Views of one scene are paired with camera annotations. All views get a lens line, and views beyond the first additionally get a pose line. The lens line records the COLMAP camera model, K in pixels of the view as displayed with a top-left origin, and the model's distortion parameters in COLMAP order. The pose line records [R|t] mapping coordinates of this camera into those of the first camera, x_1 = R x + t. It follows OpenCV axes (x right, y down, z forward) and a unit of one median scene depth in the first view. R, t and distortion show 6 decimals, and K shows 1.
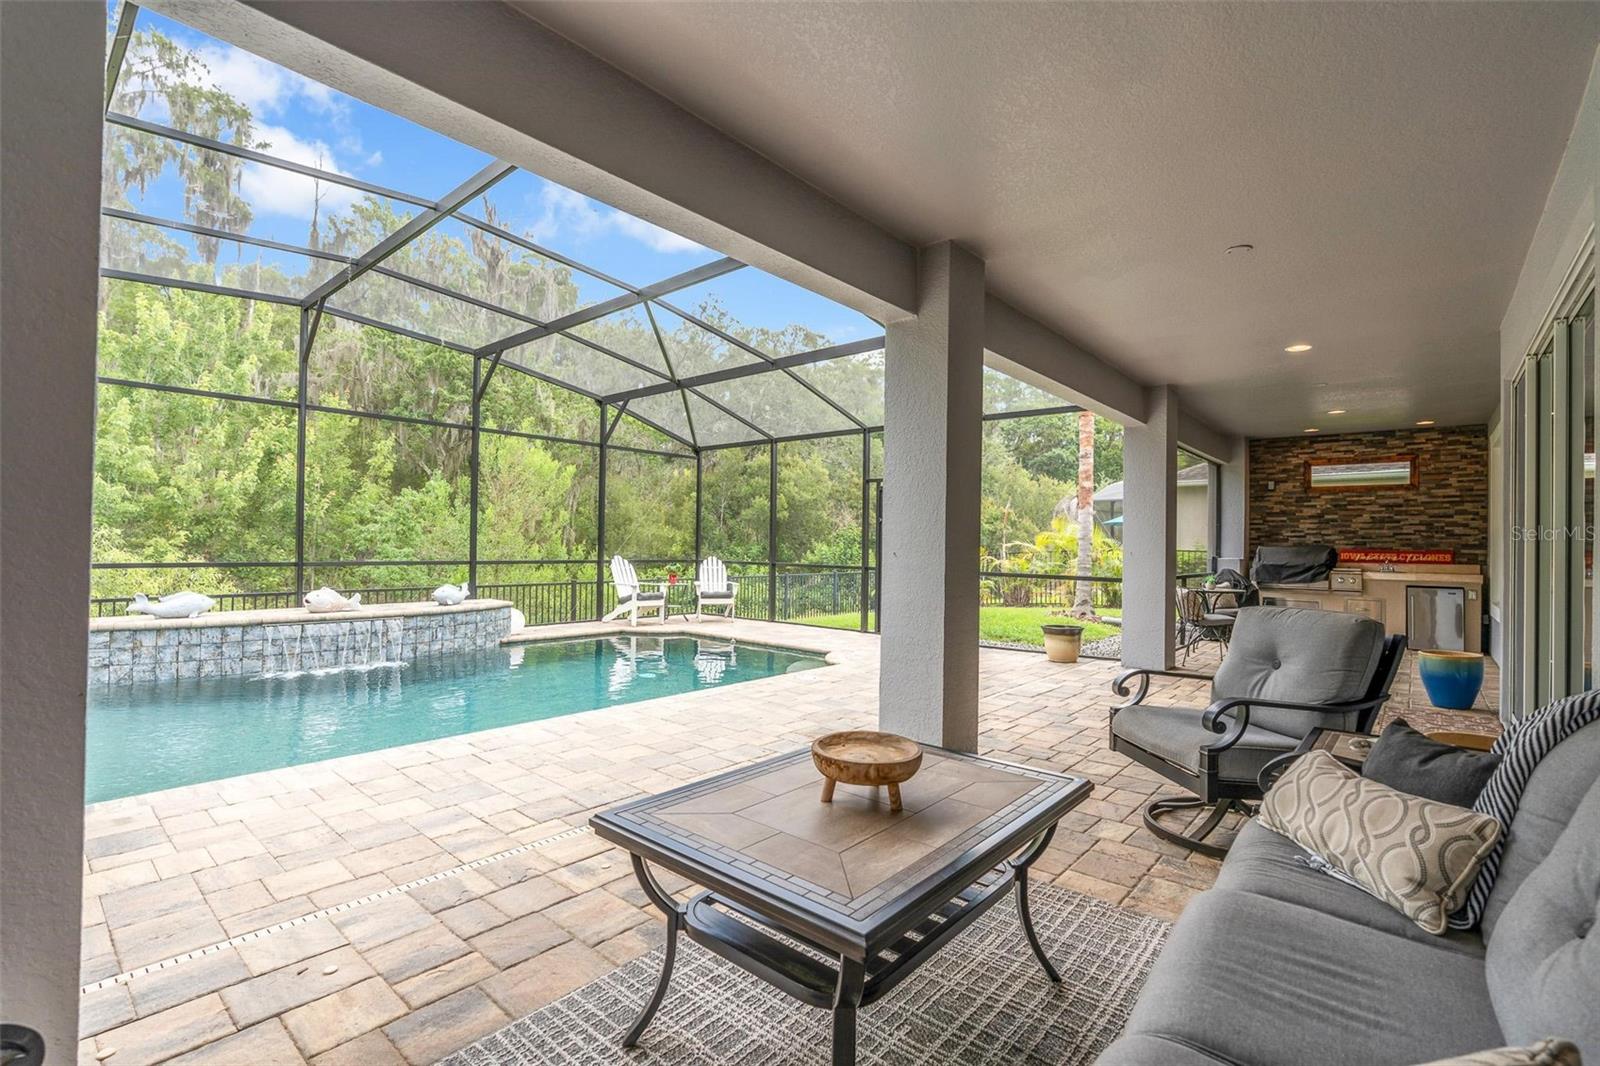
lens RADIAL K [[714.3, 0, 796.1], [0, 714.3, 534.3], [0, 0, 1]] dist [-0.005255, 0.000247]
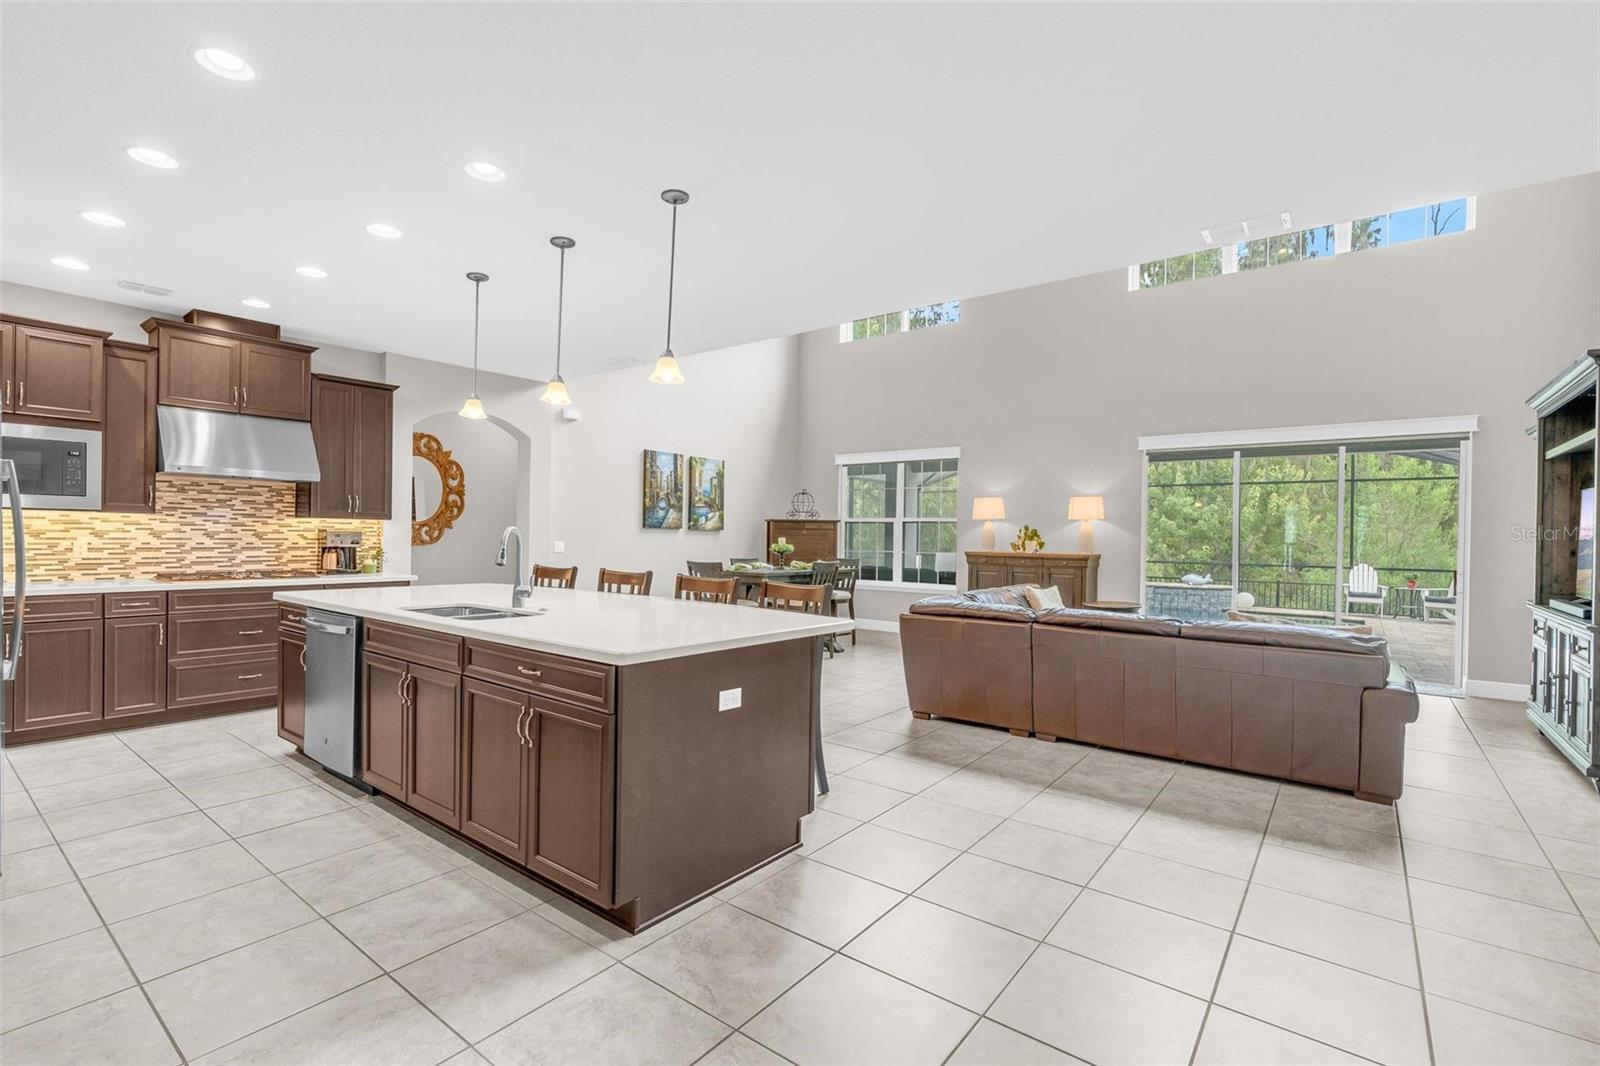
lens RADIAL K [[731.6, 0, 769.4], [0, 731.6, 540.2], [0, 0, 1]] dist [-0.002227, 0.000665]
pose [[0.042830, -0.005895, -0.999065, 1.469643], [0.002463, 0.999980, -0.005795, -0.009458], [0.999079, -0.002212, 0.042843, -0.187897]]
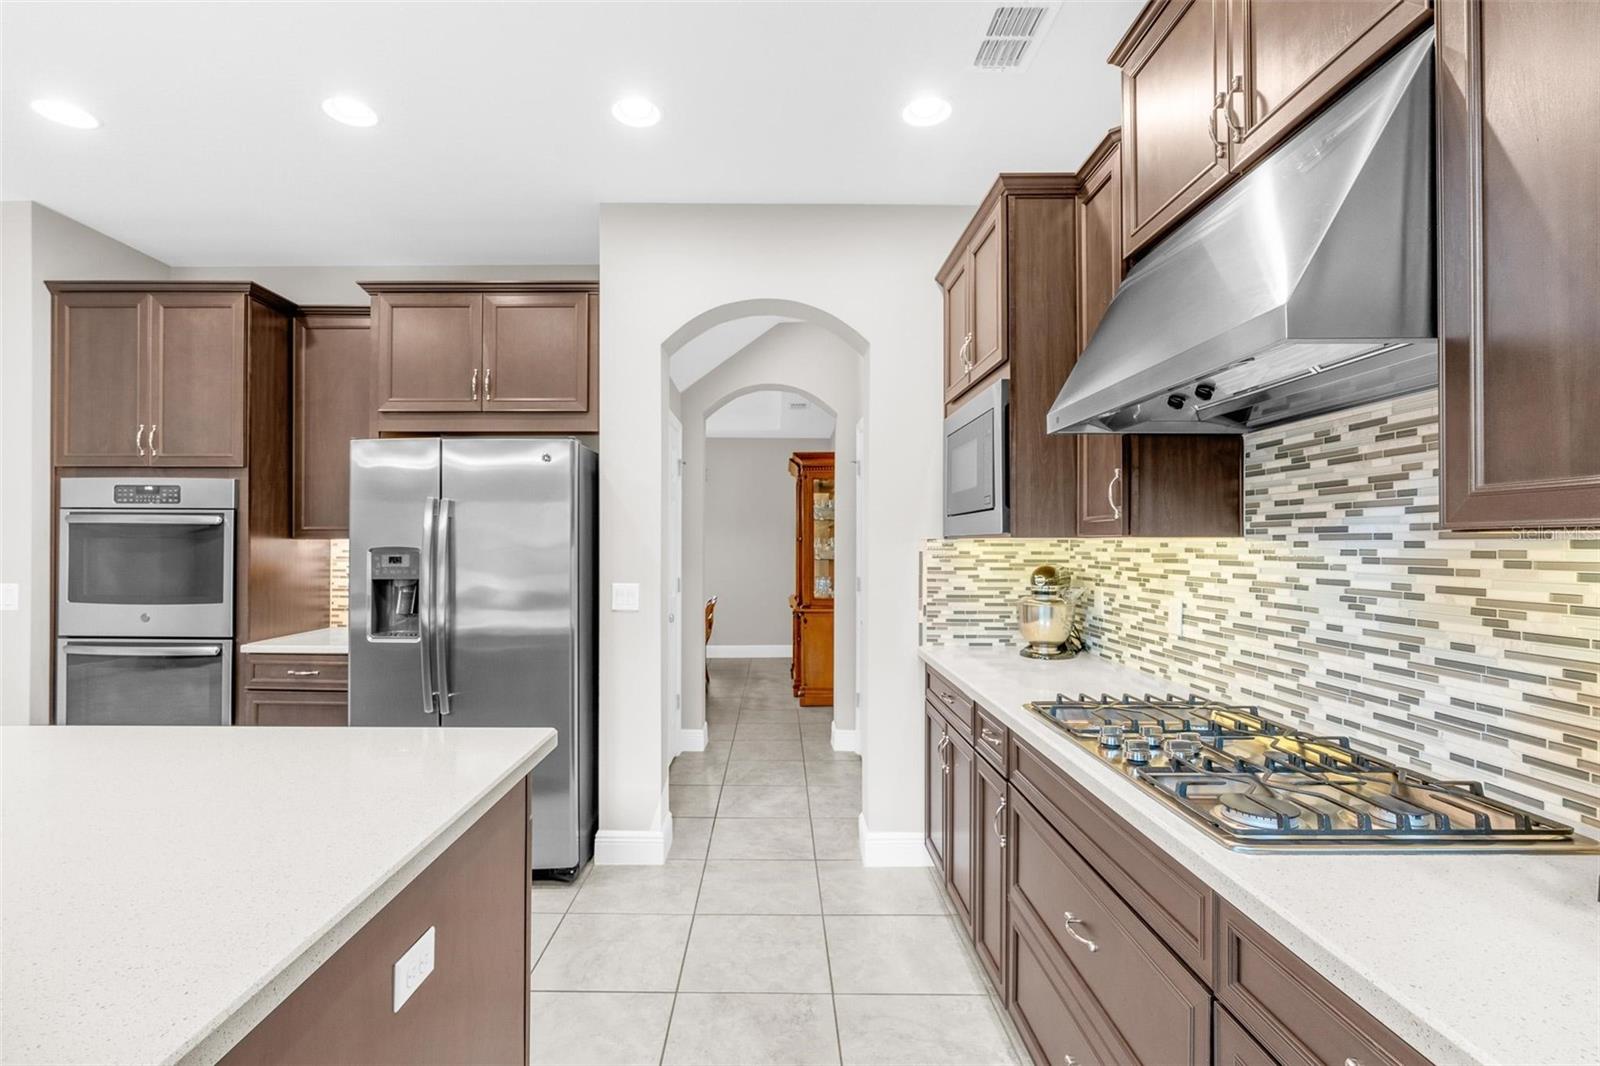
lens RADIAL K [[726.8, 0, 769.7], [0, 726.8, 544.6], [0, 0, 1]] dist [-0.004839, -0.000573]
pose [[-0.657344, -0.014324, 0.753455, 0.711378], [-0.022110, 0.999755, -0.000284, -0.031869], [-0.753266, -0.016846, -0.657500, -0.432950]]
